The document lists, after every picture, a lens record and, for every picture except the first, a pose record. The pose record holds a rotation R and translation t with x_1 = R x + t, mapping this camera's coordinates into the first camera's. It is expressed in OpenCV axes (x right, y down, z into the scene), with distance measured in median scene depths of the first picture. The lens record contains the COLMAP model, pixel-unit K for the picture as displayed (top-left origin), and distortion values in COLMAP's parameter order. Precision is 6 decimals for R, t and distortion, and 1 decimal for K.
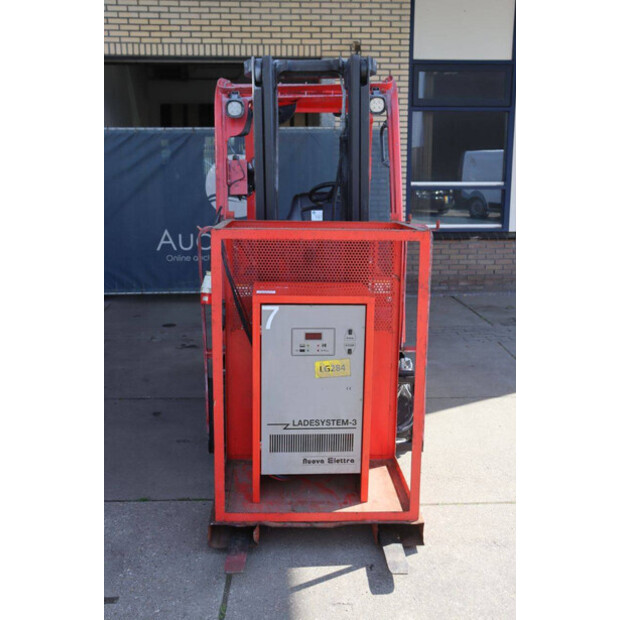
lens RADIAL K [[730.2, 0, 309.5], [0, 730.2, 312.9], [0, 0, 1]] dist [0.001094, 0.000000]
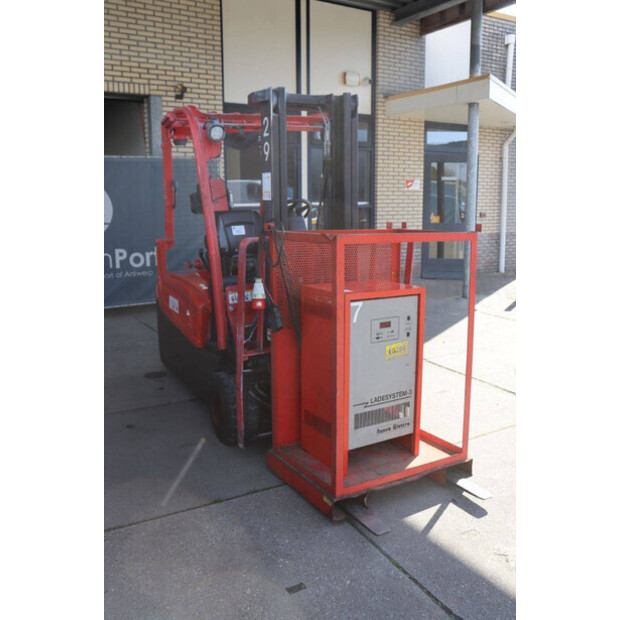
lens RADIAL K [[605.8, 0, 314.8], [0, 605.8, 311.2], [0, 0, 1]] dist [-0.071658, 0.000000]
pose [[0.871675, -0.091957, 0.481380, -0.547215], [0.096920, 0.995185, 0.014606, -0.014980], [-0.480405, 0.033924, 0.876390, 0.186210]]
